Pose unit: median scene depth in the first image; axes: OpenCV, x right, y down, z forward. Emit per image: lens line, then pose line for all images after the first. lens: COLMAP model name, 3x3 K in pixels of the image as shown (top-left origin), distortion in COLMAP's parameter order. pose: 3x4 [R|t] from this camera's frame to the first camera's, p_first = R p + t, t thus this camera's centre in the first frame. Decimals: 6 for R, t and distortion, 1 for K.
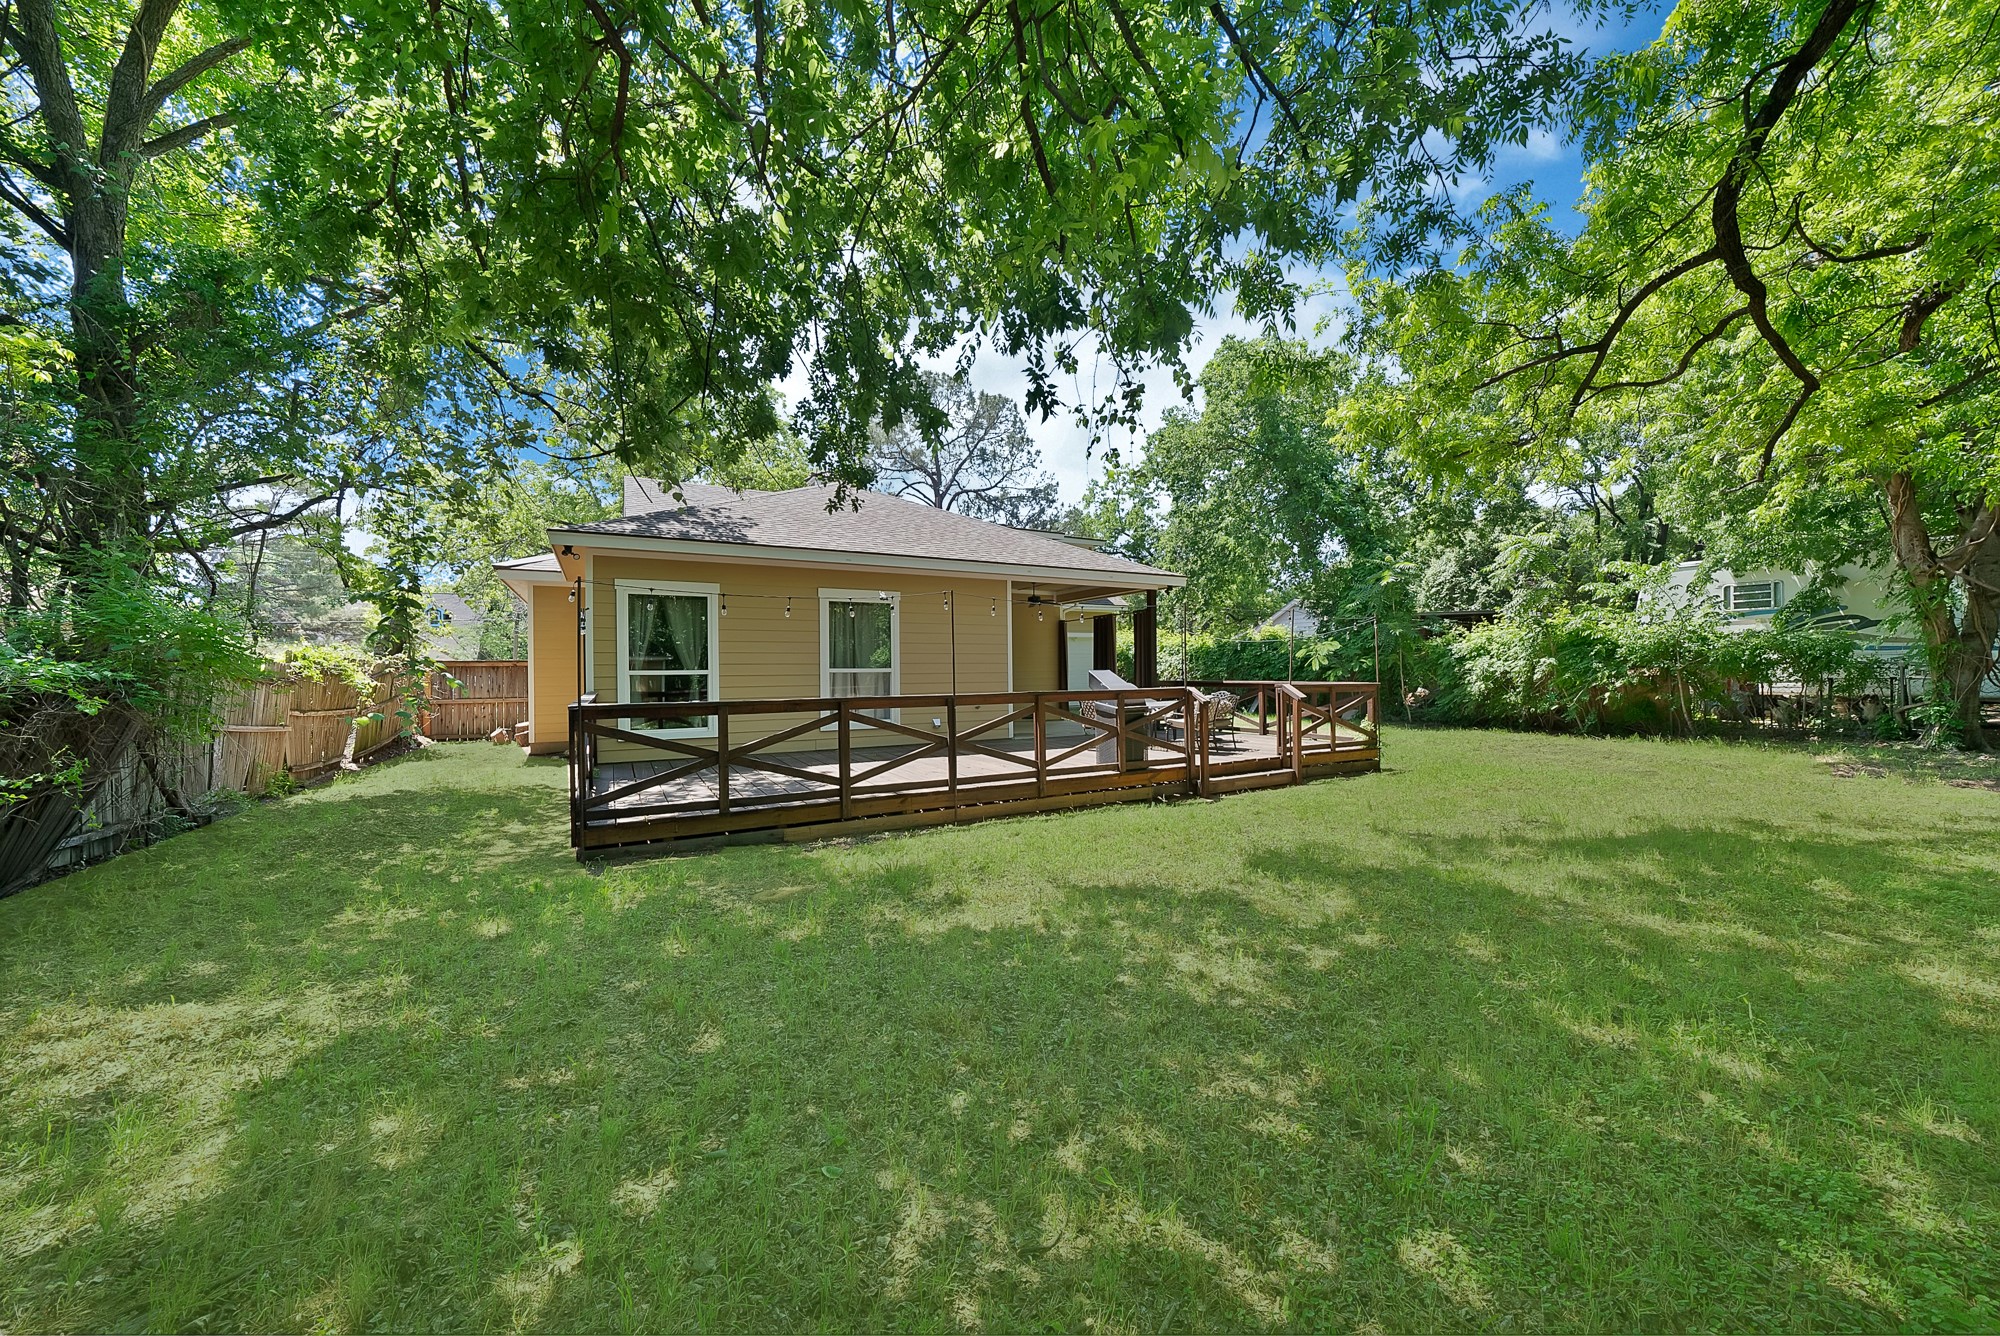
lens RADIAL K [[710.1, 0, 1012.8], [0, 710.1, 675.5], [0, 0, 1]] dist [-0.020752, 0.000041]
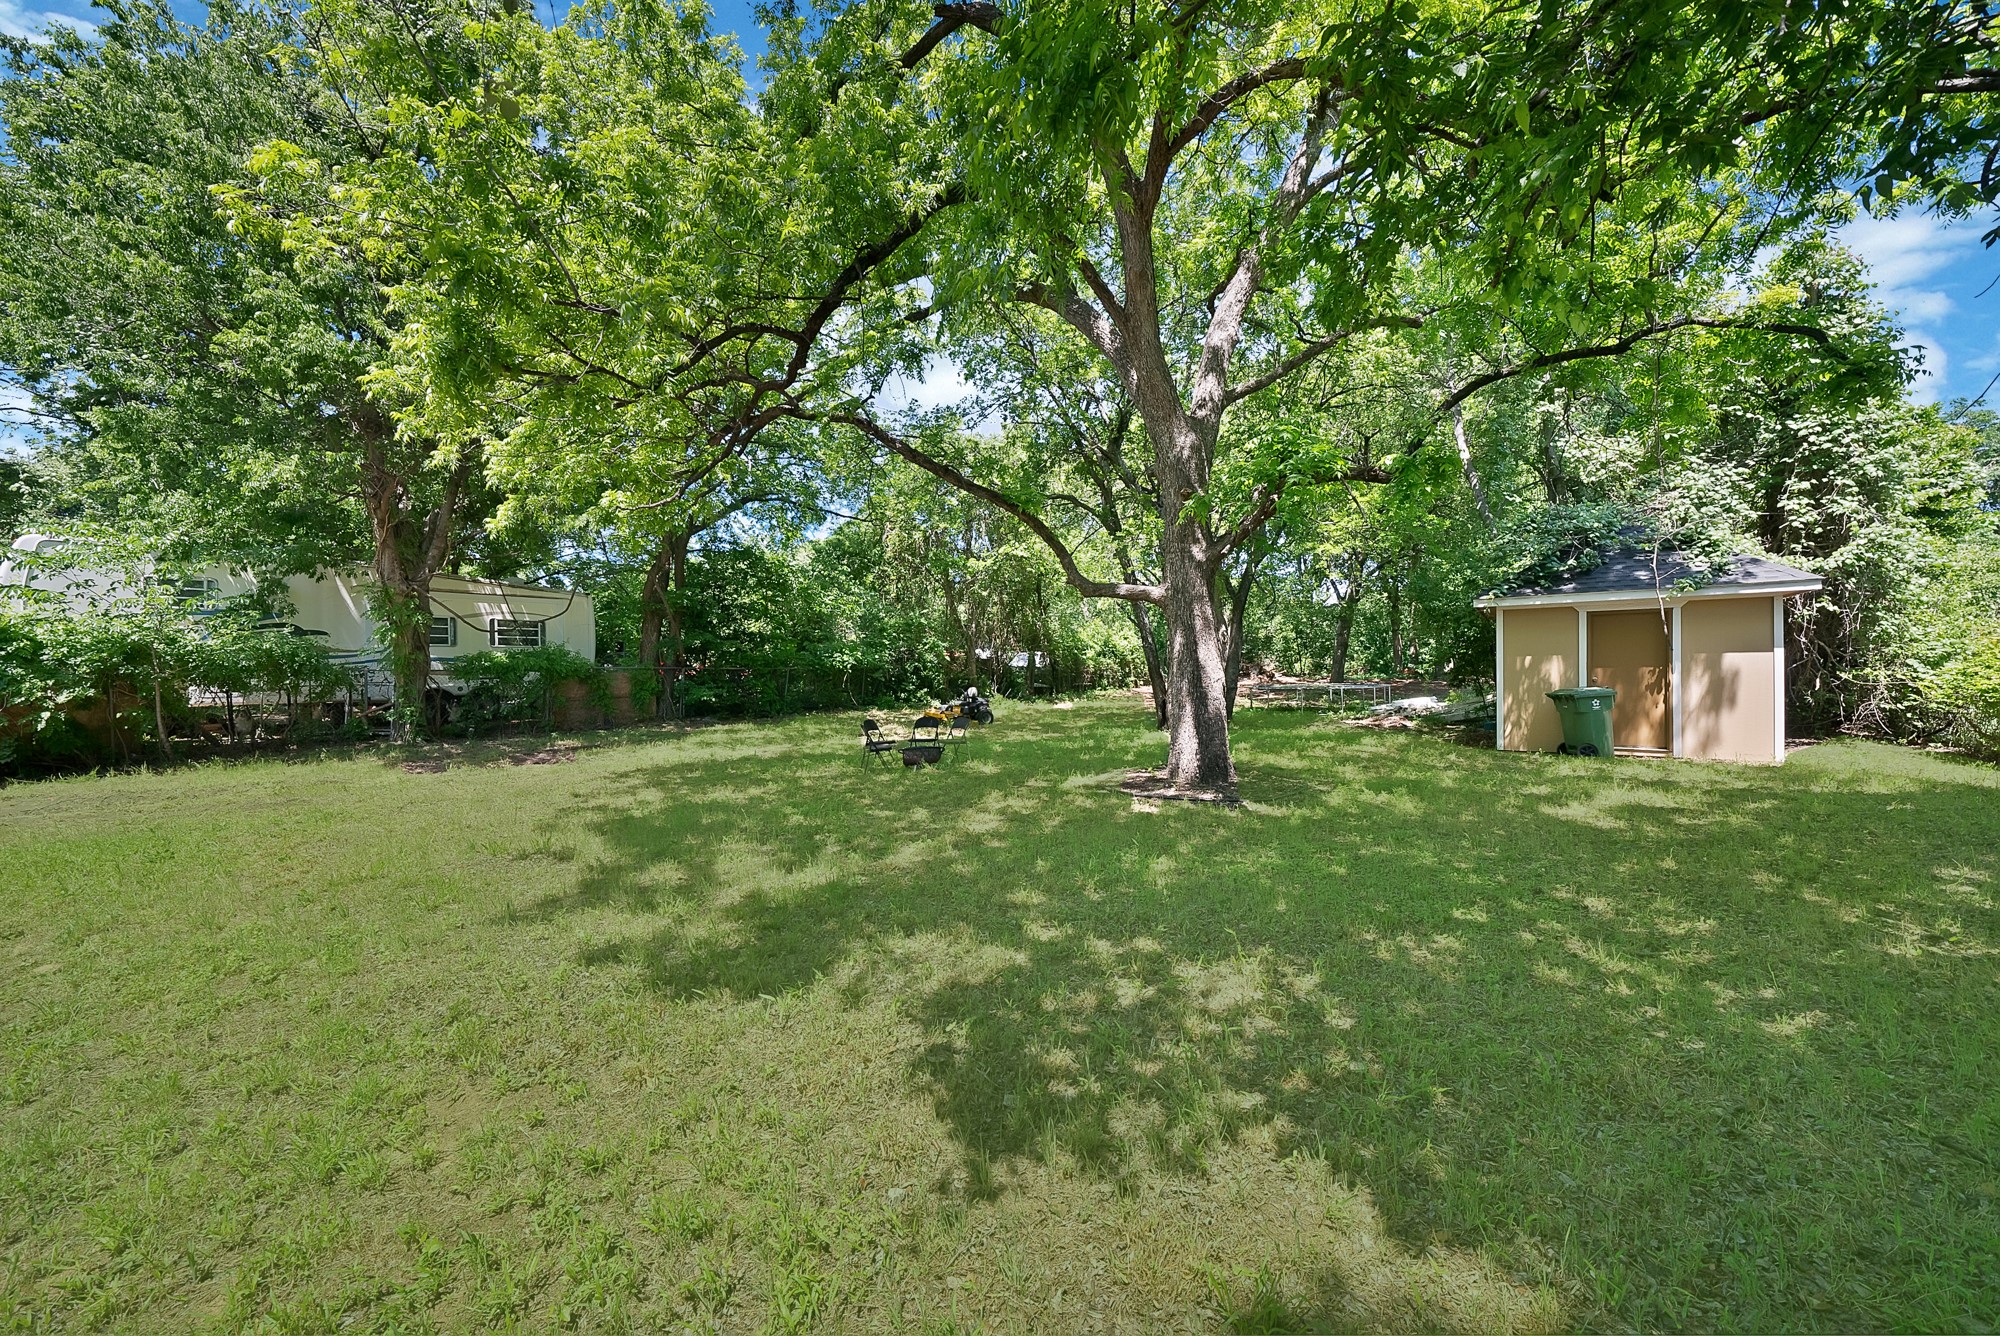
lens RADIAL K [[710.1, 0, 1012.8], [0, 710.1, 675.5], [0, 0, 1]] dist [-0.020752, 0.000041]
pose [[-0.410498, 0.005784, 0.911843, -0.266681], [0.020474, 0.999786, 0.002876, 0.015791], [-0.911632, 0.019850, -0.410529, 1.046921]]
